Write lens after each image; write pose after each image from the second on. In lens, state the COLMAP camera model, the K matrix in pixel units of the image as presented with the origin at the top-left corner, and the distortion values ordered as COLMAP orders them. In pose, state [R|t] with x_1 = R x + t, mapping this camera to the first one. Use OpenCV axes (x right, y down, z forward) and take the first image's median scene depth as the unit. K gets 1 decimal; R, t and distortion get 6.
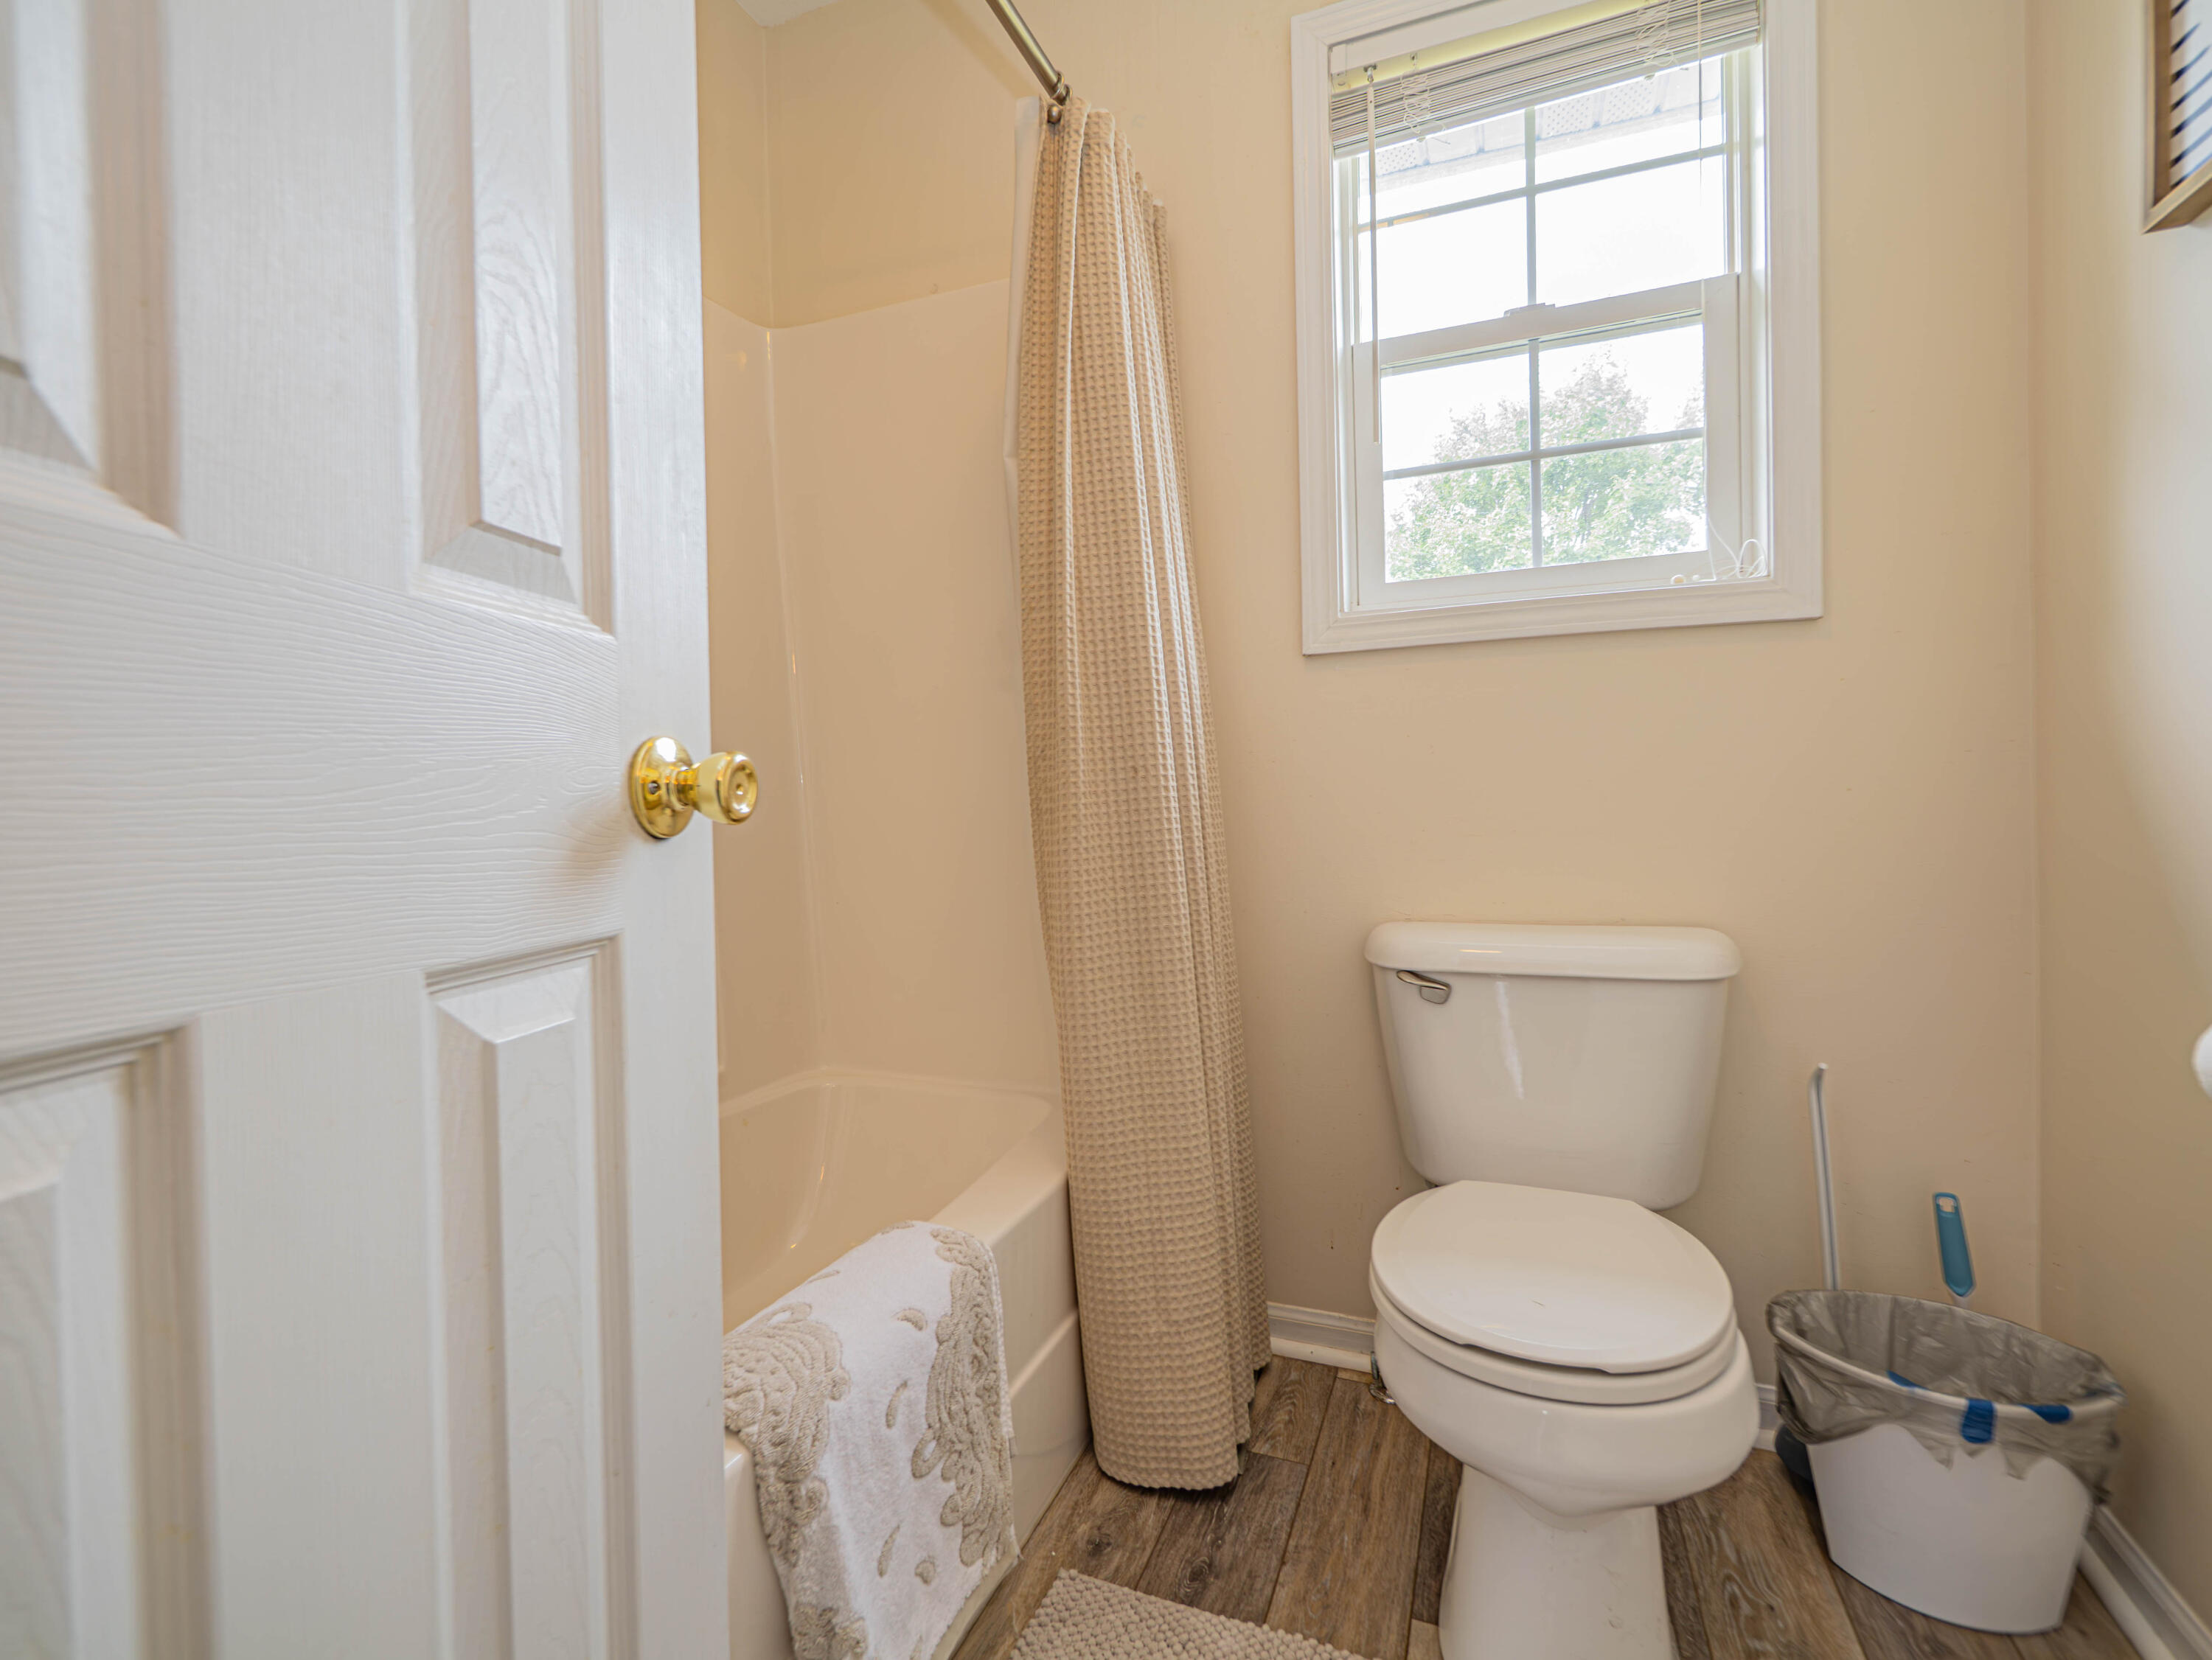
lens RADIAL K [[1008.1, 0, 1106.0], [0, 1008.1, 830.0], [0, 0, 1]] dist [-0.001596, -0.000409]
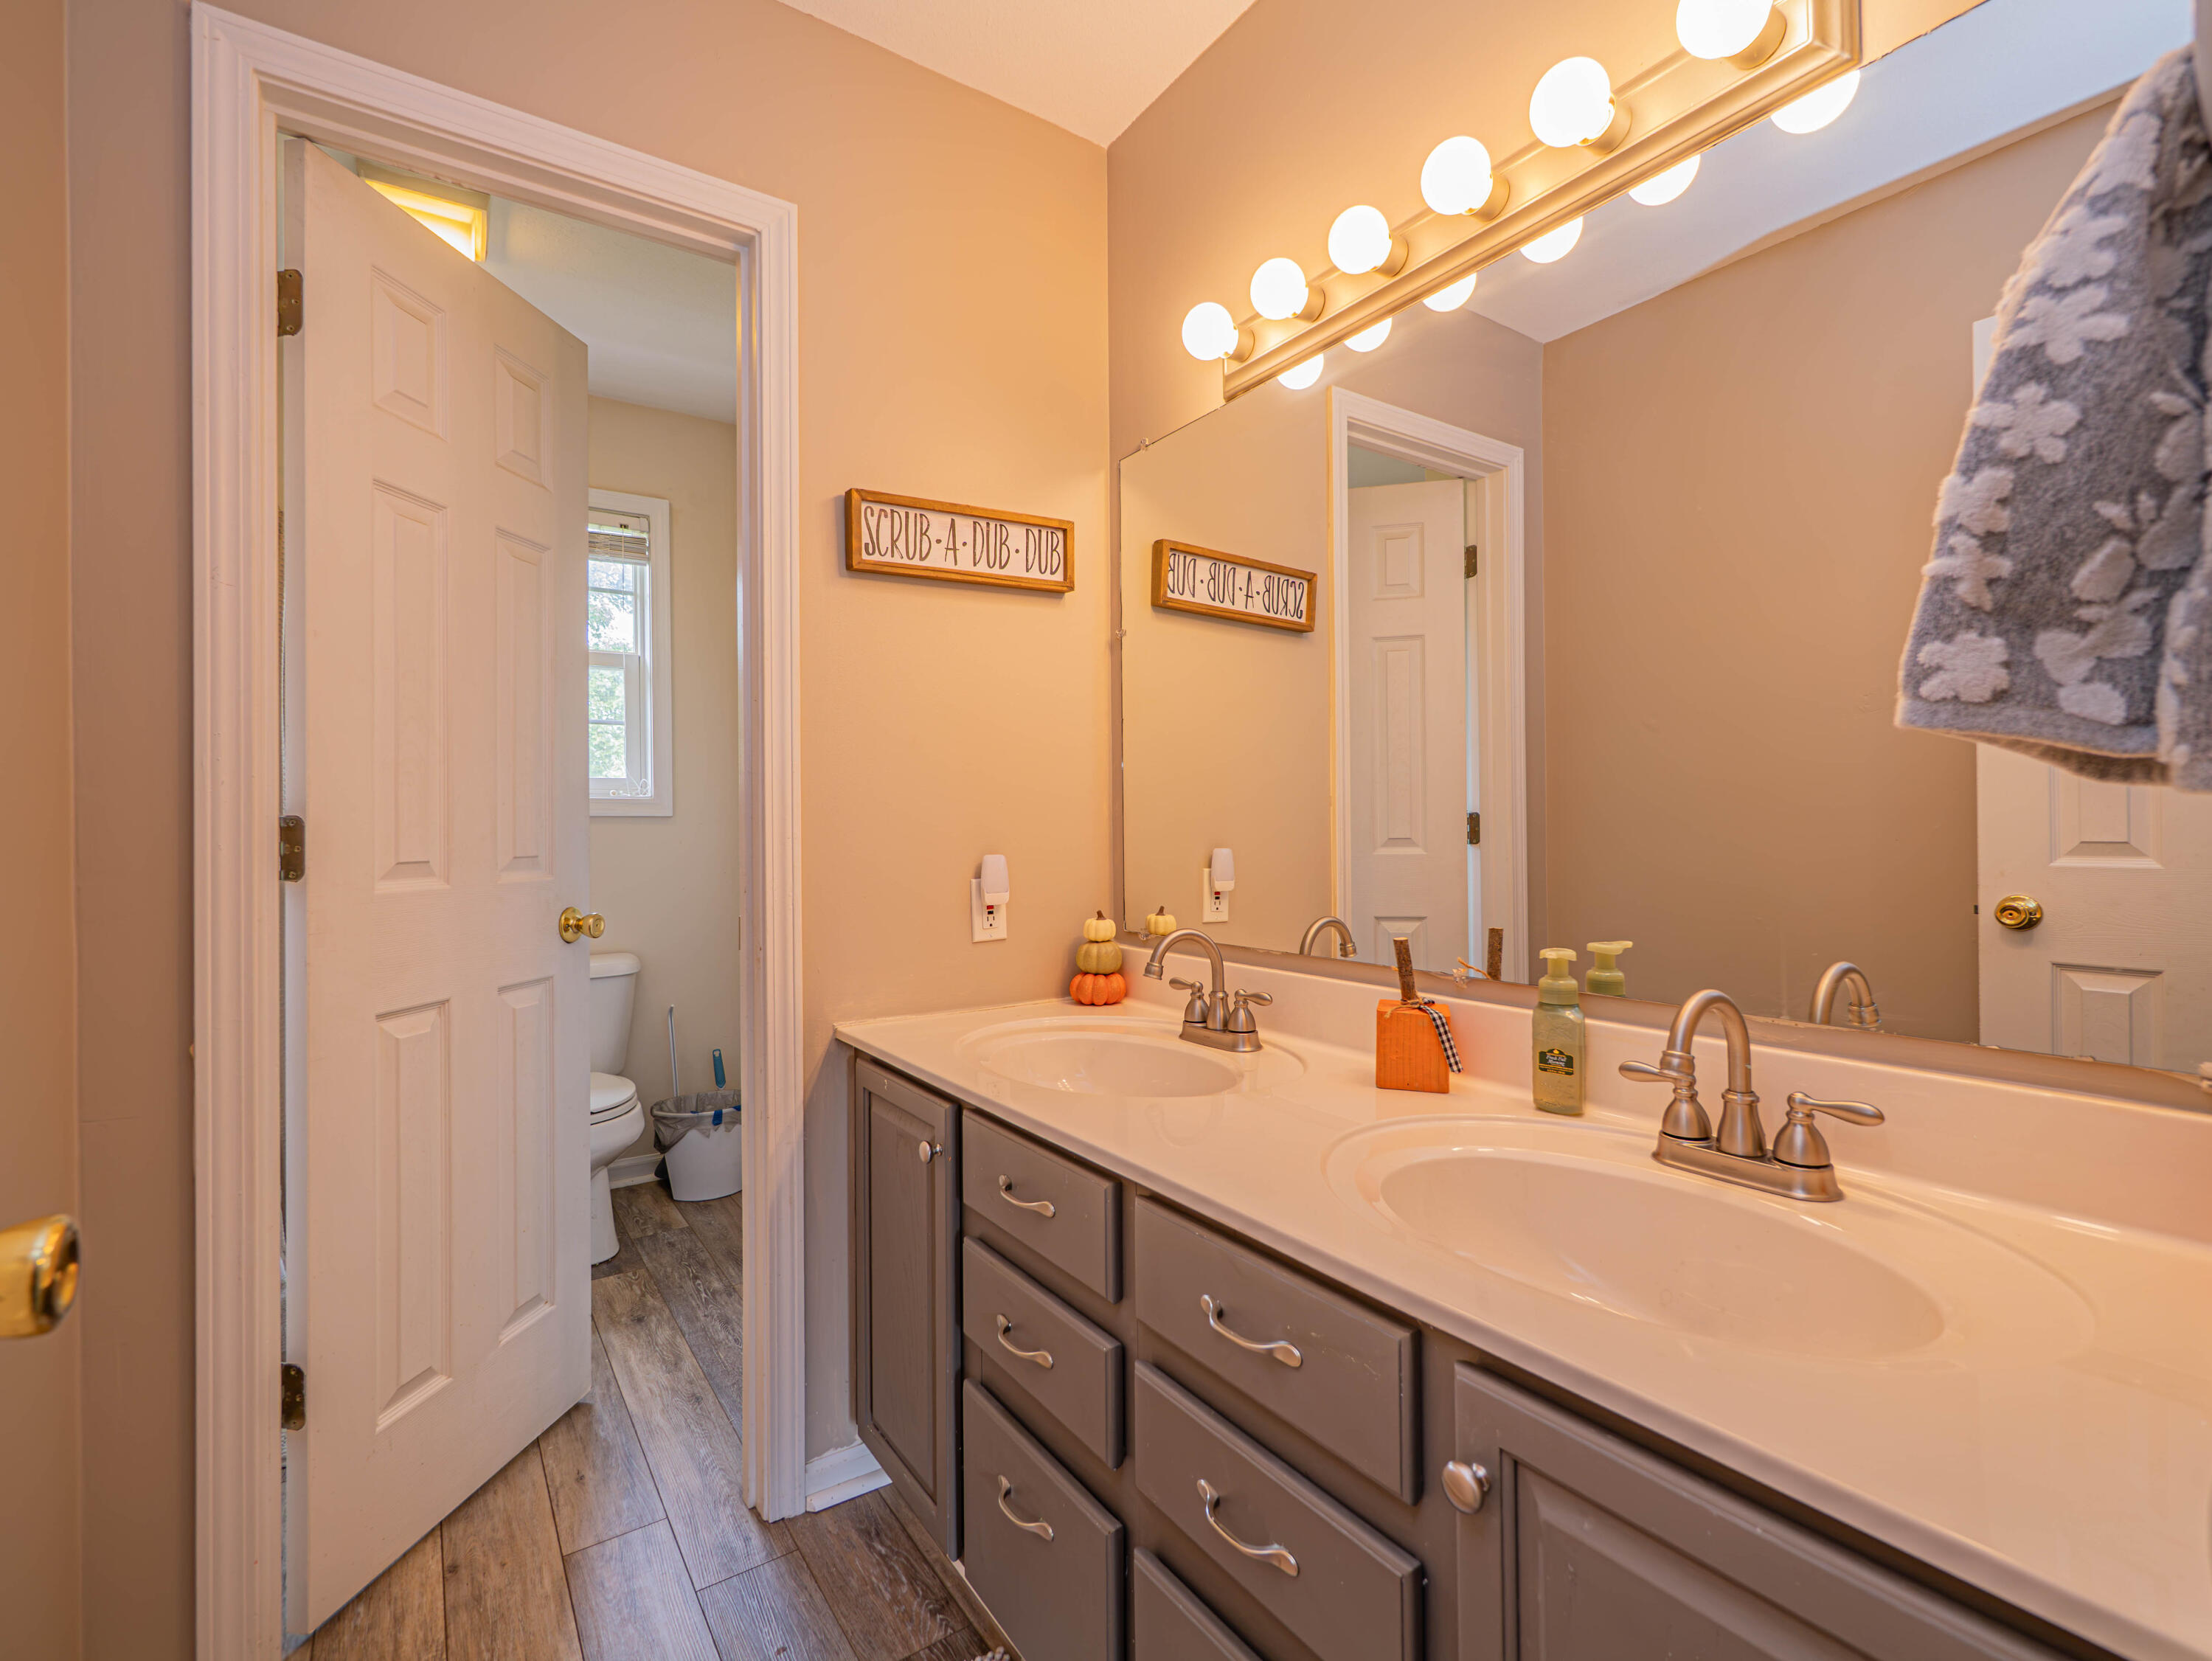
lens RADIAL K [[1008.2, 0, 1106.0], [0, 1008.2, 830.5], [0, 0, 1]] dist [-0.001596, -0.000409]
pose [[0.547381, 0.003960, 0.836874, -0.767051], [0.003003, 0.999973, -0.006696, -0.169560], [-0.836878, 0.006179, 0.547354, -1.235696]]
